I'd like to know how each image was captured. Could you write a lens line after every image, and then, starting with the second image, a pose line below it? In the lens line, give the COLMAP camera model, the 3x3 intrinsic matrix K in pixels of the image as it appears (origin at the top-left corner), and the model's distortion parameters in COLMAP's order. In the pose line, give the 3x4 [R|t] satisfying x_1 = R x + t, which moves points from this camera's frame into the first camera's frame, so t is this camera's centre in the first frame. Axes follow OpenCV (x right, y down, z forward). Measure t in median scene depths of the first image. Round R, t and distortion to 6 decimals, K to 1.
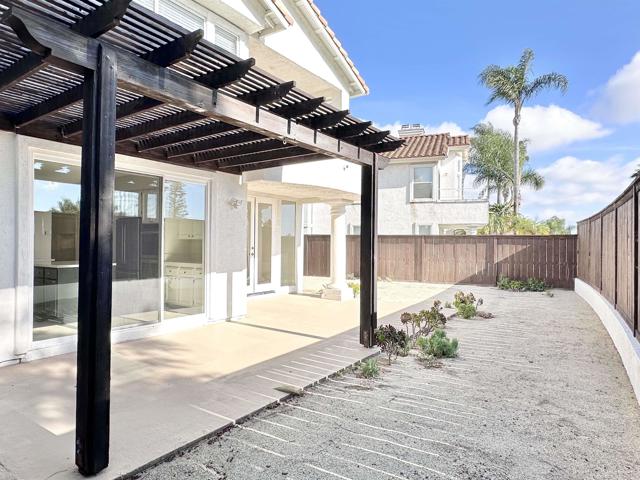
lens RADIAL K [[385.4, 0, 320.3], [0, 385.4, 242.6], [0, 0, 1]] dist [0.004355, 0.000722]
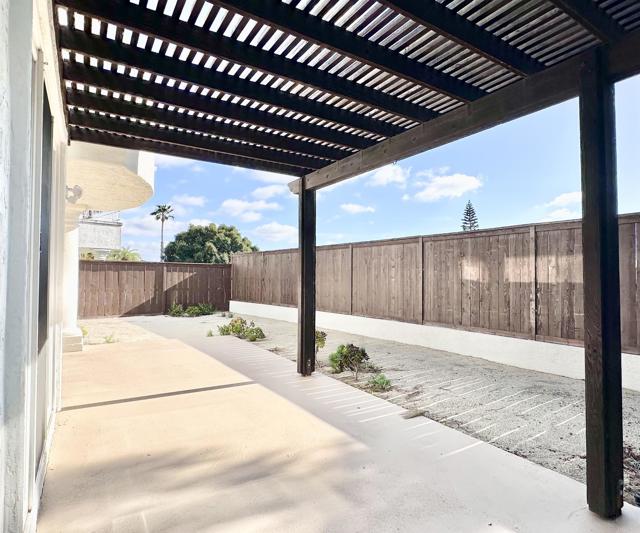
lens RADIAL K [[394.0, 0, 320.4], [0, 394.0, 267.5], [0, 0, 1]] dist [0.007456, 0.001732]
pose [[0.371308, 0.018350, 0.928329, -1.010013], [-0.011952, 0.999816, -0.014982, 0.012467], [-0.928433, -0.005533, 0.371459, 0.742804]]
